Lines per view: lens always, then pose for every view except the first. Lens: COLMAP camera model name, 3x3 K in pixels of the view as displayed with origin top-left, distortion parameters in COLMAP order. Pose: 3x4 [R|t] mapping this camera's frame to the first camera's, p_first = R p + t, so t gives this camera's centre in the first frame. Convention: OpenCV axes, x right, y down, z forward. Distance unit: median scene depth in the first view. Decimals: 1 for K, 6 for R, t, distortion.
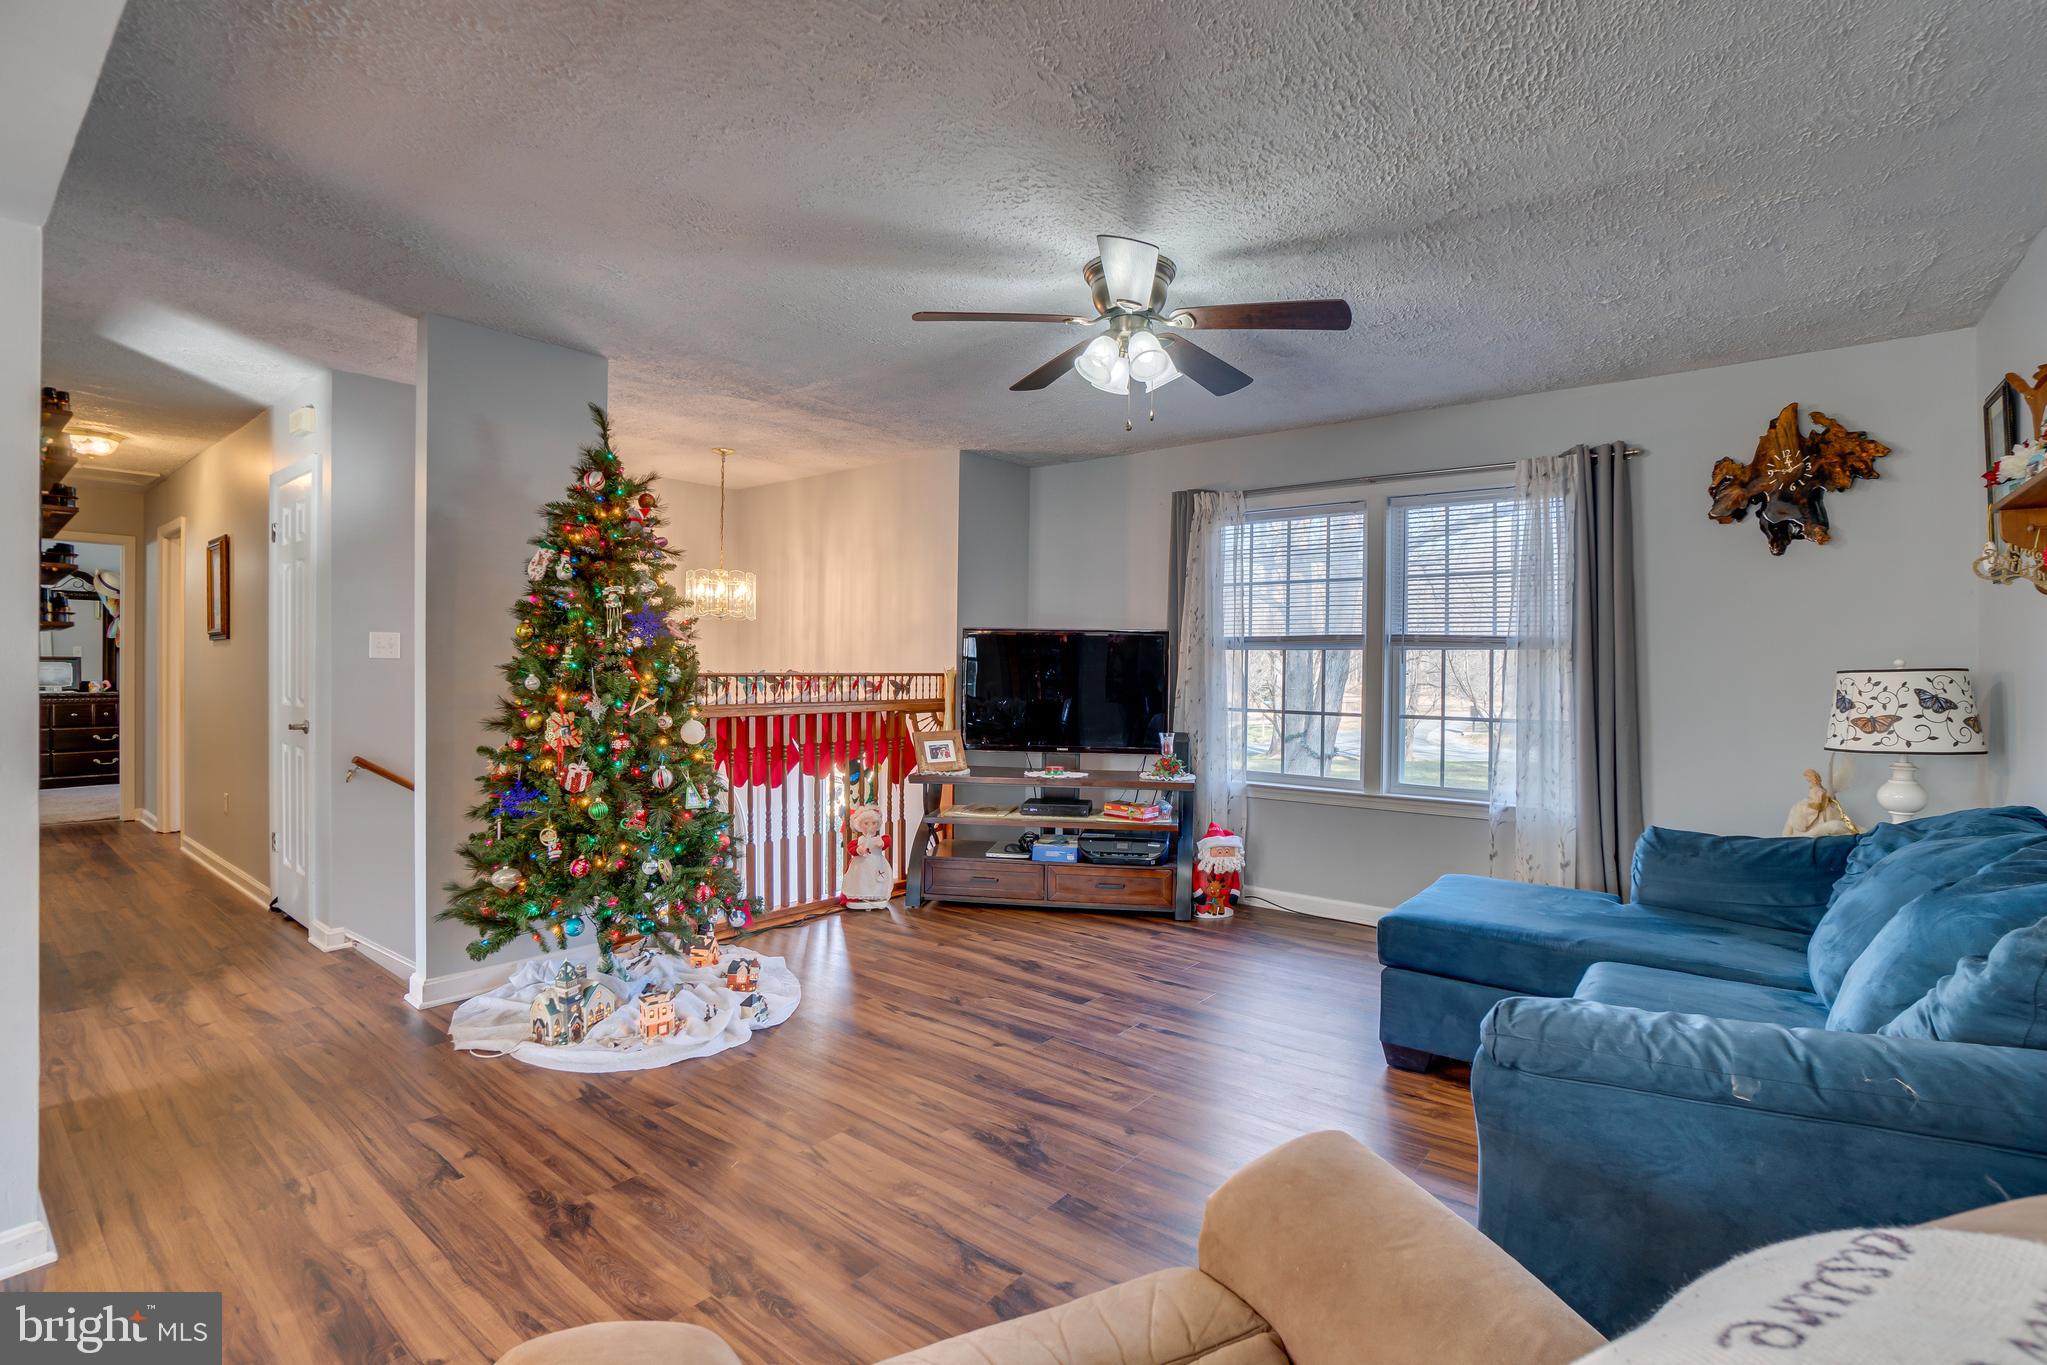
lens RADIAL K [[953.1, 0, 1037.1], [0, 953.1, 672.5], [0, 0, 1]] dist [-0.043778, 0.004526]
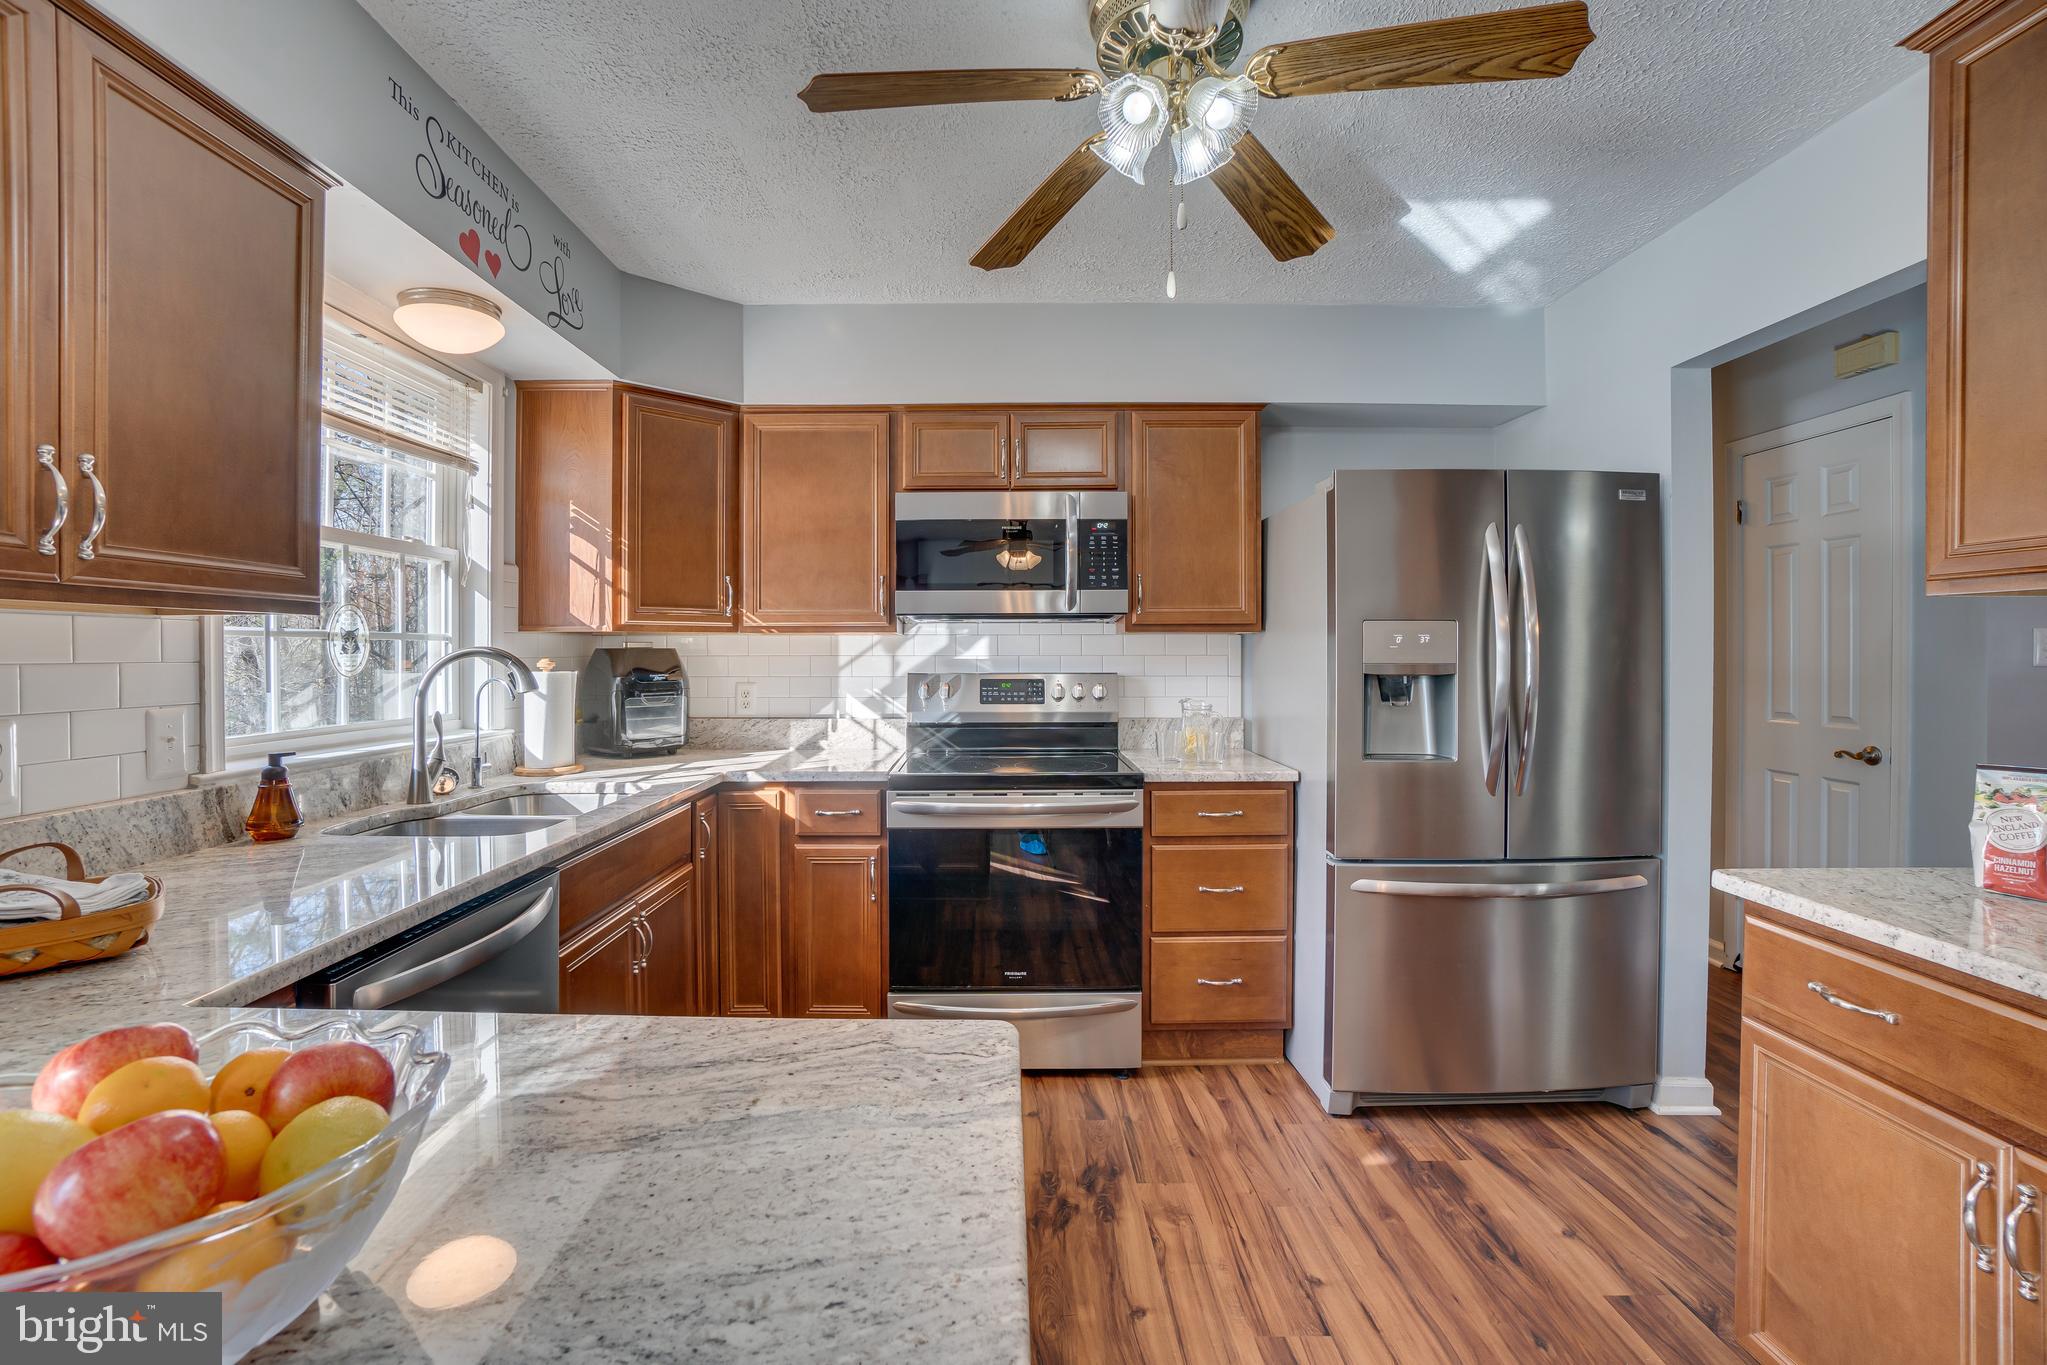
lens RADIAL K [[917.4, 0, 990.1], [0, 917.4, 655.5], [0, 0, 1]] dist [-0.053194, 0.015381]
pose [[0.617621, -0.007575, -0.786440, -0.643747], [0.000766, 0.999959, -0.009031, -0.016325], [0.786476, 0.004975, 0.617601, -0.012357]]
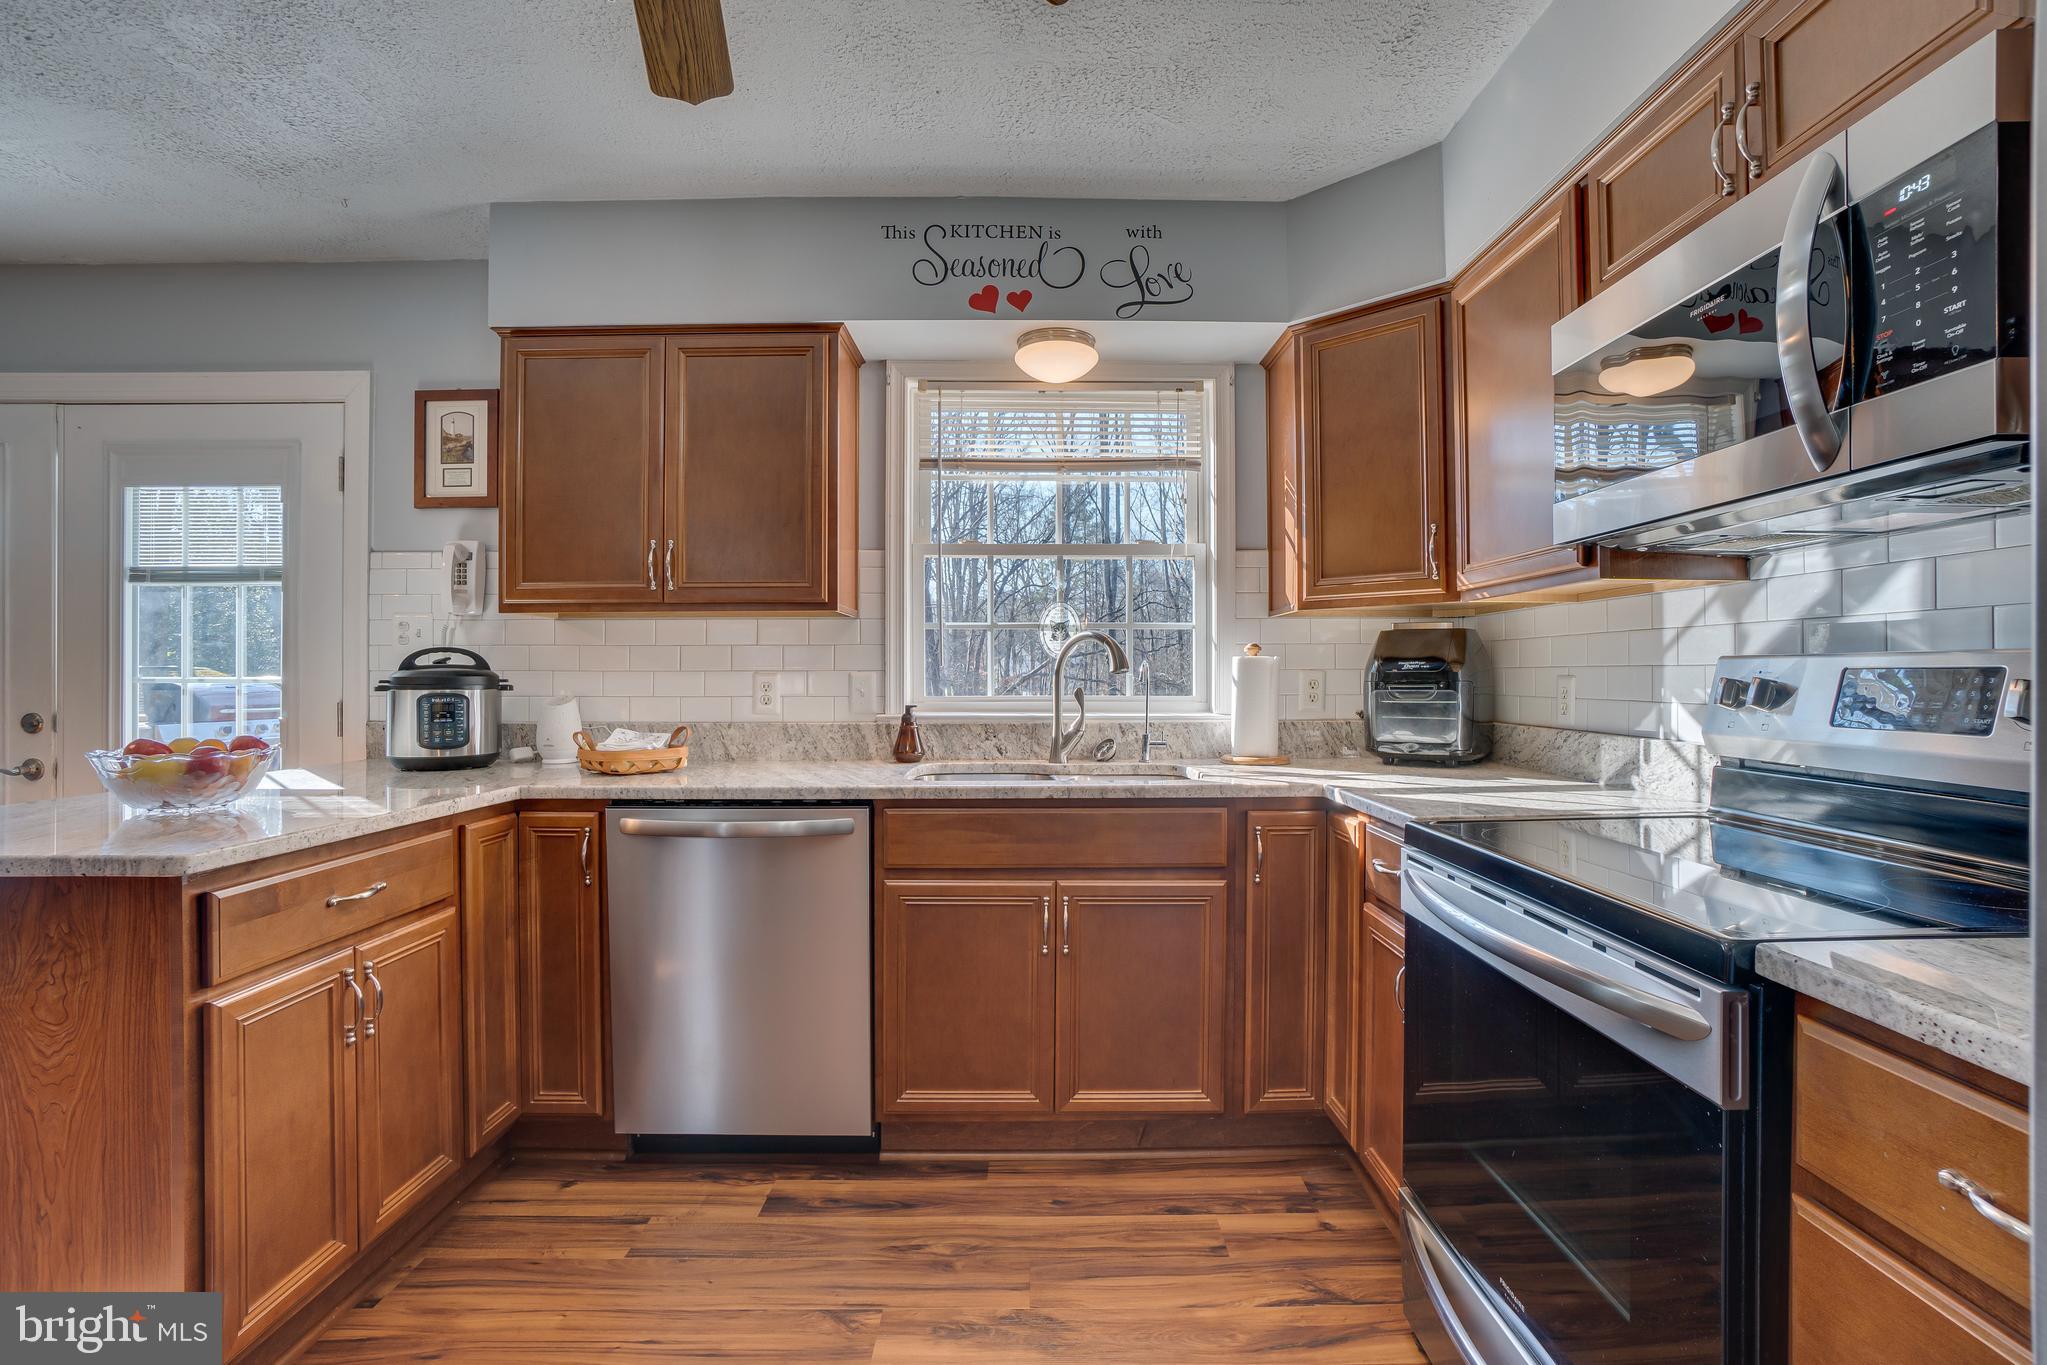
lens RADIAL K [[917.4, 0, 1039.0], [0, 917.4, 672.0], [0, 0, 1]] dist [-0.053194, 0.015381]
pose [[-0.771371, -0.008772, -0.636325, -0.833560], [-0.010224, 0.999947, -0.001391, 0.001497], [0.636303, 0.005432, -0.771420, 0.518715]]
